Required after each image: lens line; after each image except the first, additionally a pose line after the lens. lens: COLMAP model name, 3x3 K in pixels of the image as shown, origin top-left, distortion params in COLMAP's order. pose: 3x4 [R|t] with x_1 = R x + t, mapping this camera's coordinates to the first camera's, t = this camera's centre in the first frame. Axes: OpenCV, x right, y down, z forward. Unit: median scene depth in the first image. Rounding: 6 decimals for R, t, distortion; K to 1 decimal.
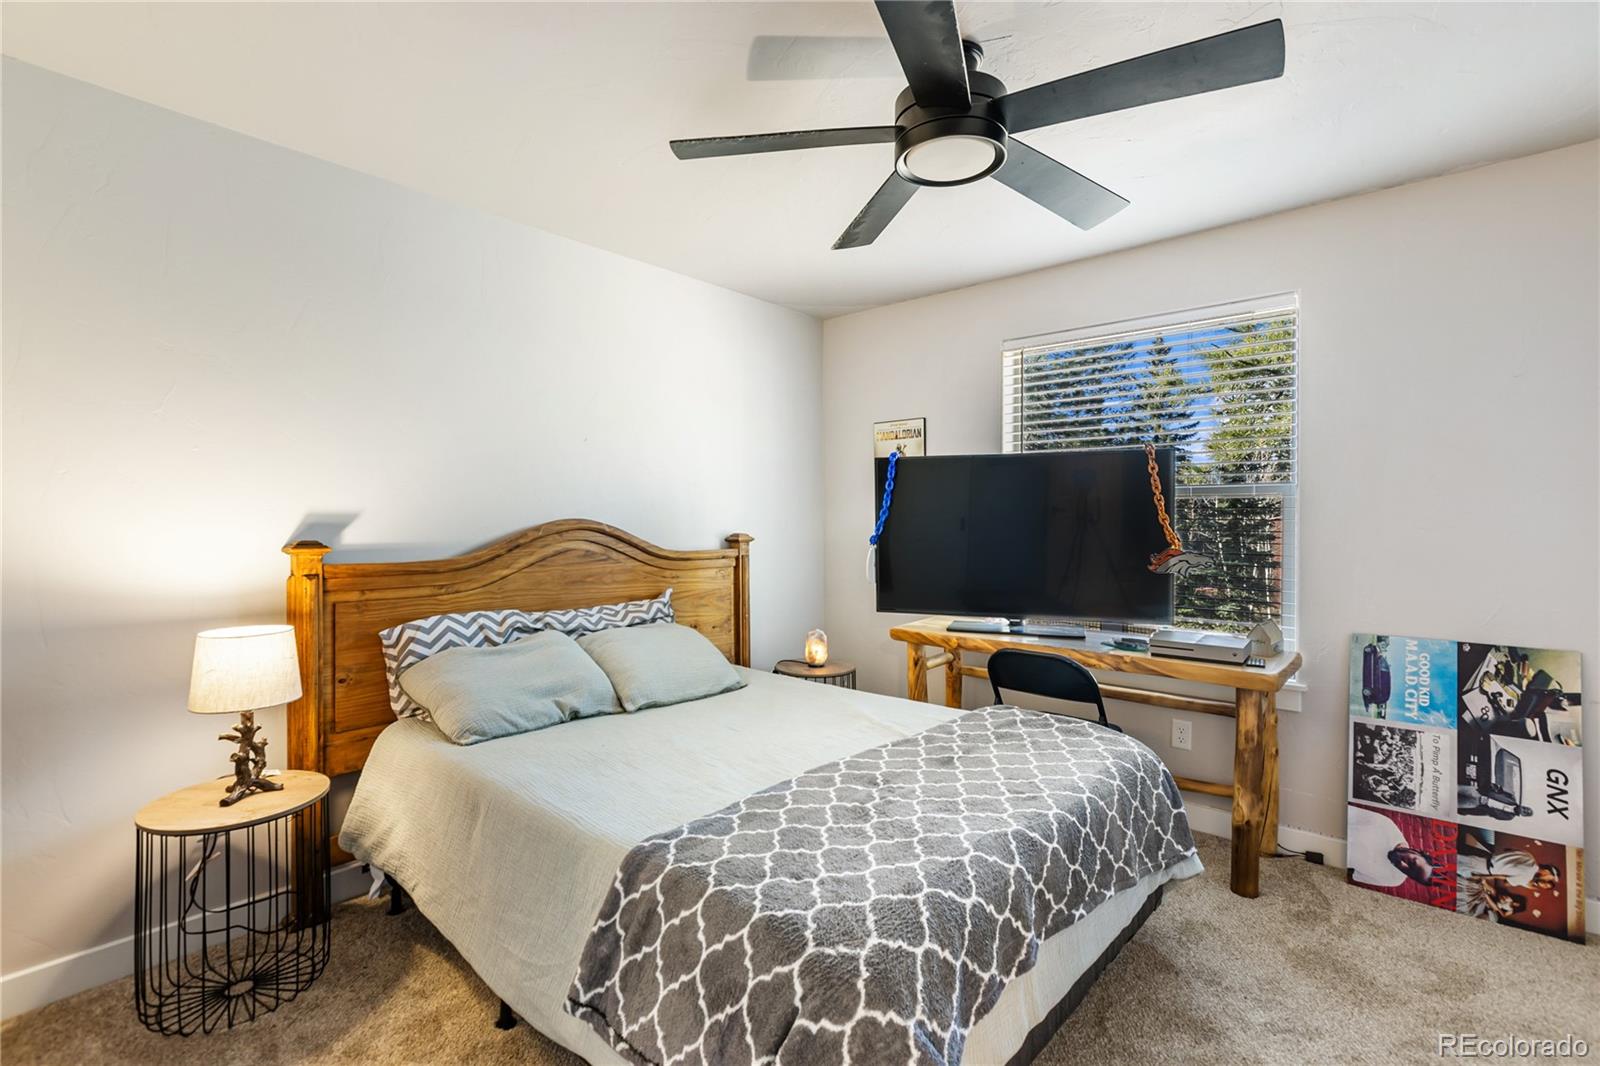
lens RADIAL K [[735.0, 0, 801.6], [0, 735.0, 521.1], [0, 0, 1]] dist [-0.000472, -0.000100]
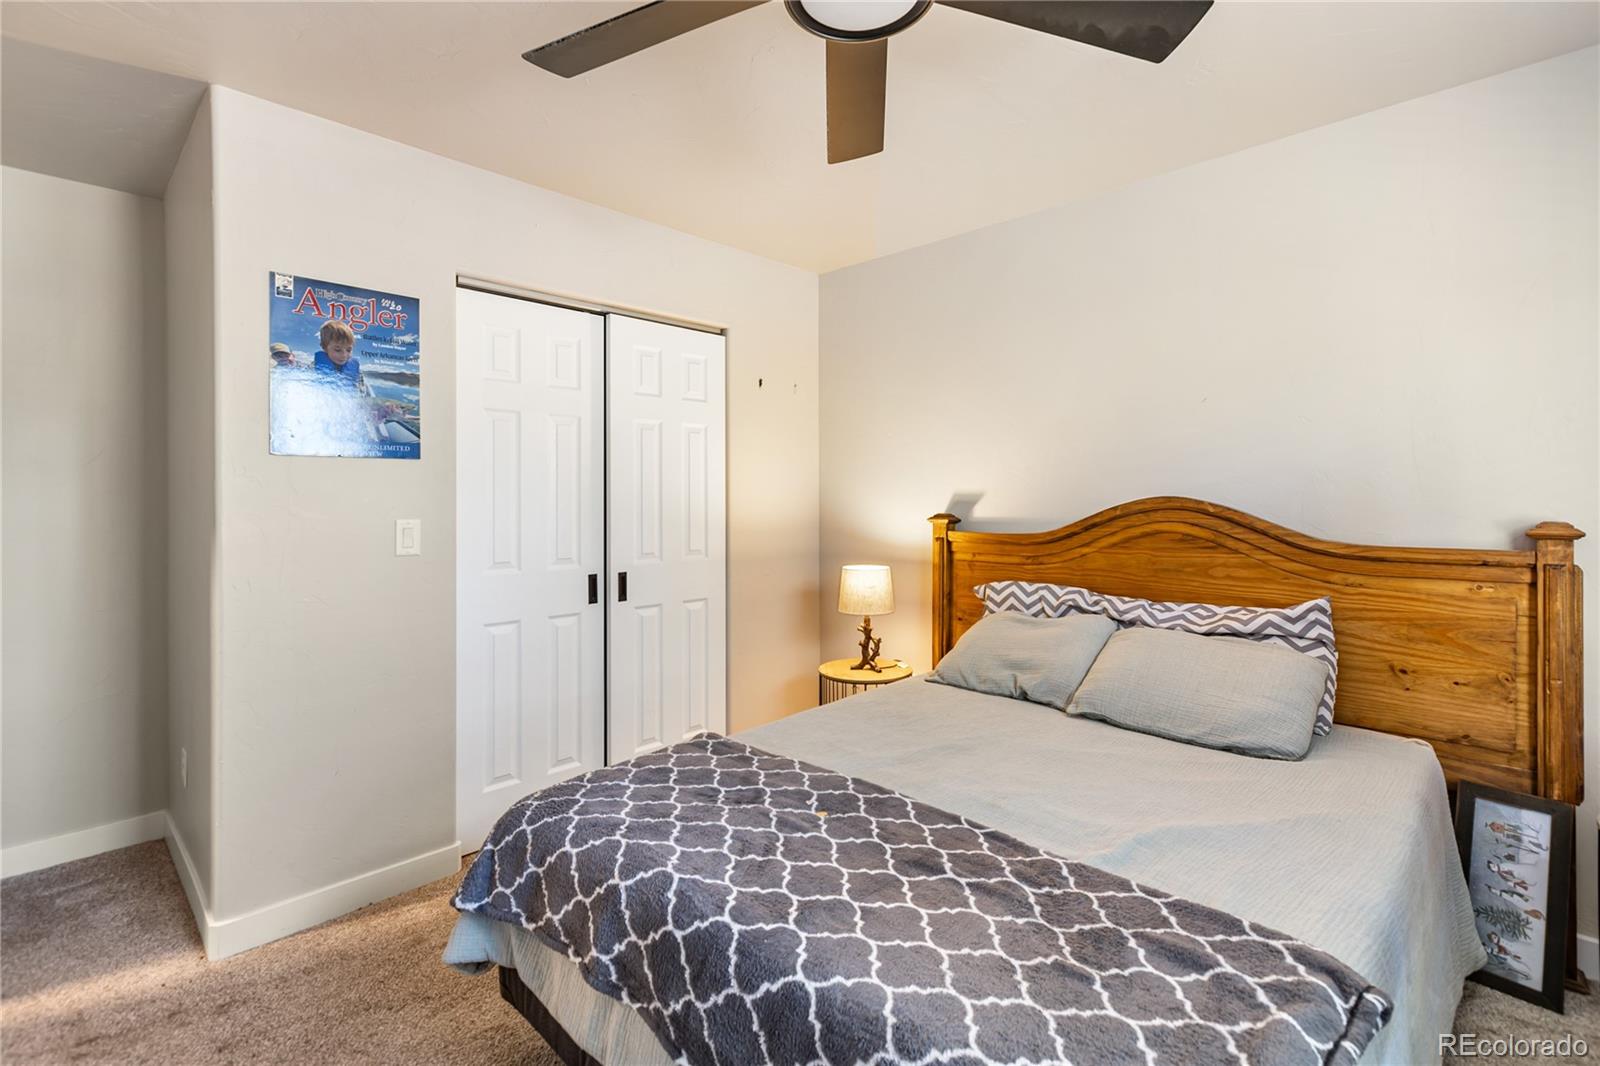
lens RADIAL K [[735.0, 0, 801.6], [0, 735.0, 521.1], [0, 0, 1]] dist [-0.000472, -0.000100]
pose [[-0.049605, 0.031215, -0.998281, 0.869781], [0.003920, 0.999510, 0.031059, -0.004207], [0.998761, -0.002373, -0.049703, 0.942313]]
